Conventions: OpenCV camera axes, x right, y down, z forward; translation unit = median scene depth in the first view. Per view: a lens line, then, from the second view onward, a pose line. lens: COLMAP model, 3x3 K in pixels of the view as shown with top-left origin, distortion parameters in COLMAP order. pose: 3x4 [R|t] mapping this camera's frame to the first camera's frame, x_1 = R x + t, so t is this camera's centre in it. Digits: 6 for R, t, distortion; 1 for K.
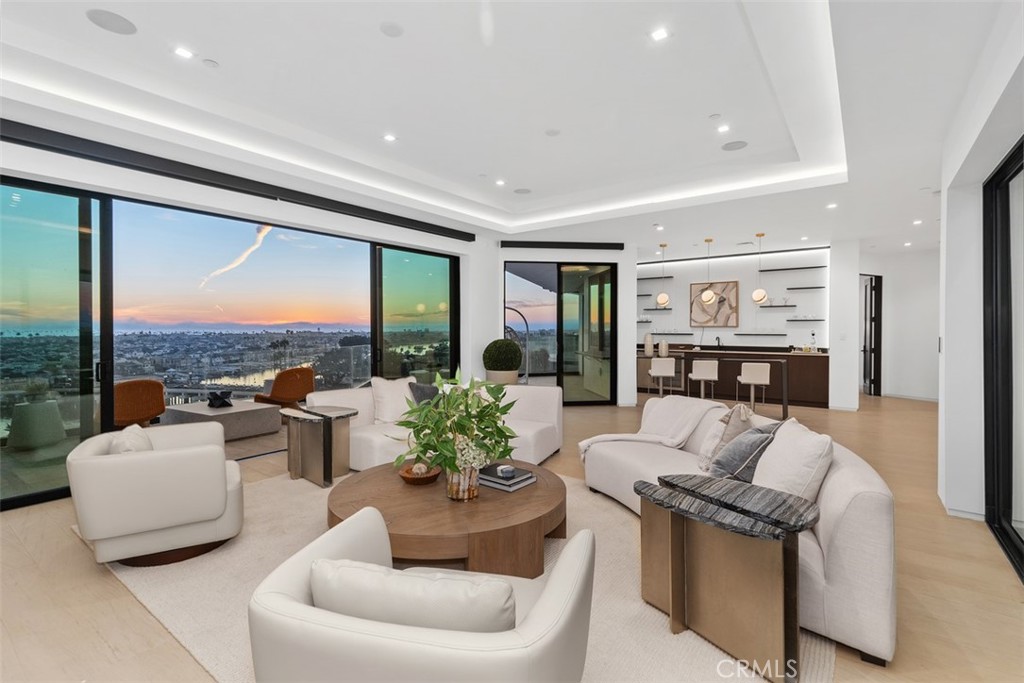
lens RADIAL K [[471.4, 0, 514.4], [0, 471.4, 335.7], [0, 0, 1]] dist [0.012009, -0.000399]
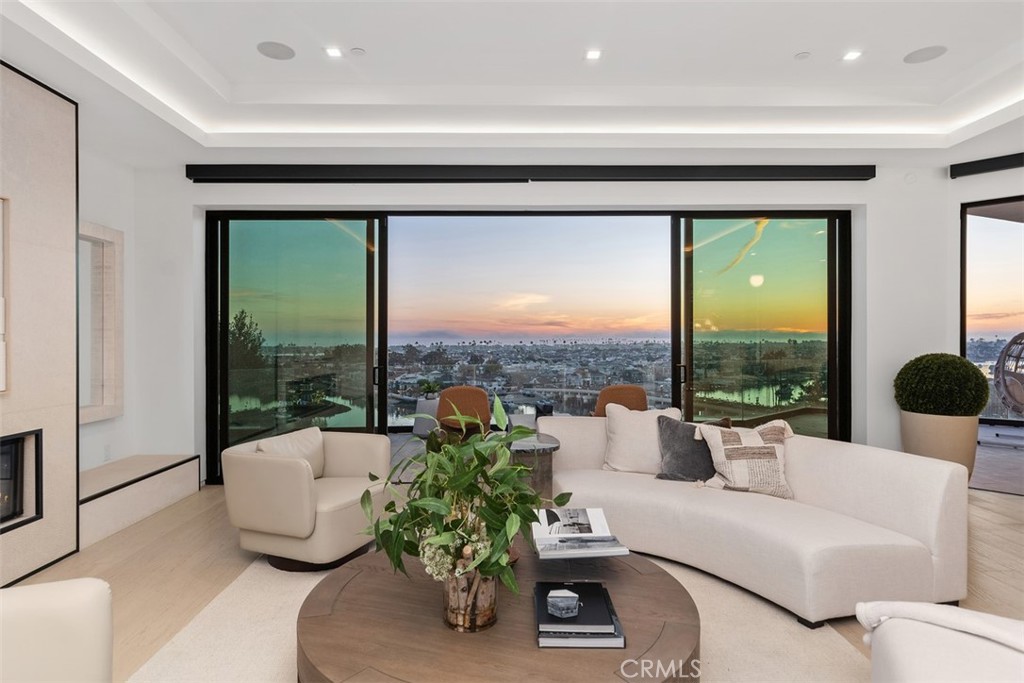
lens RADIAL K [[569.8, 0, 500.4], [0, 569.8, 342.5], [0, 0, 1]] dist [-0.007848, -0.001402]
pose [[0.598901, 0.006554, -0.800796, 0.086171], [-0.011468, 0.999934, -0.000392, -0.001206], [0.800741, 0.009419, 0.598937, 0.114425]]
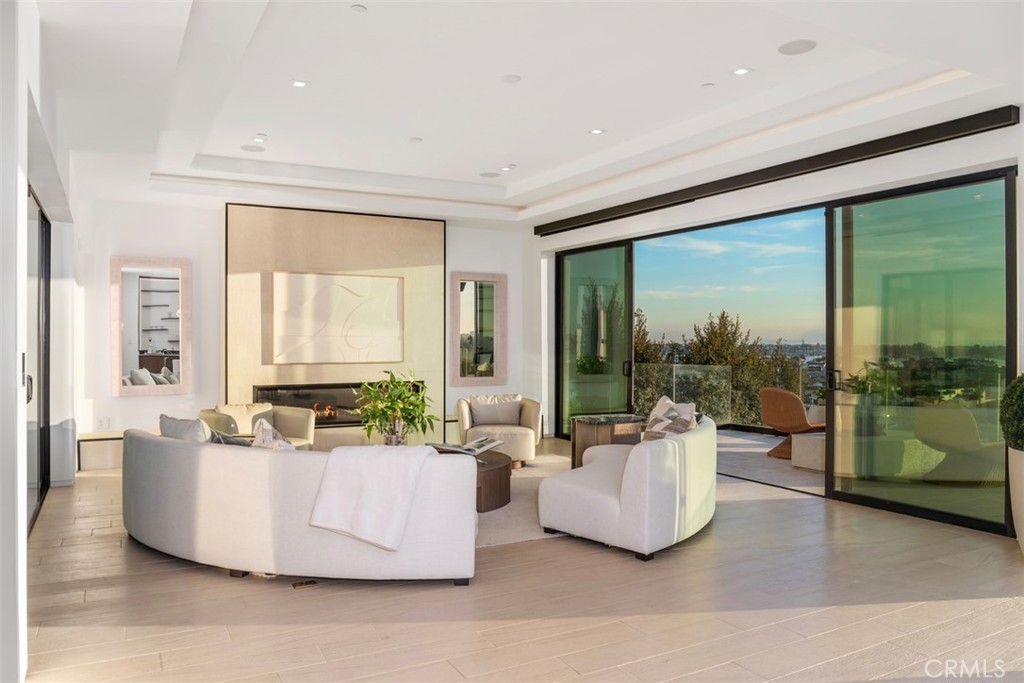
lens RADIAL K [[743.4, 0, 516.9], [0, 743.4, 338.9], [0, 0, 1]] dist [-0.086868, -0.002170]
pose [[-0.423242, 0.008182, -0.905980, 0.311571], [-0.008354, 0.999881, 0.012933, -0.008958], [0.905978, 0.013043, -0.423124, 0.413829]]
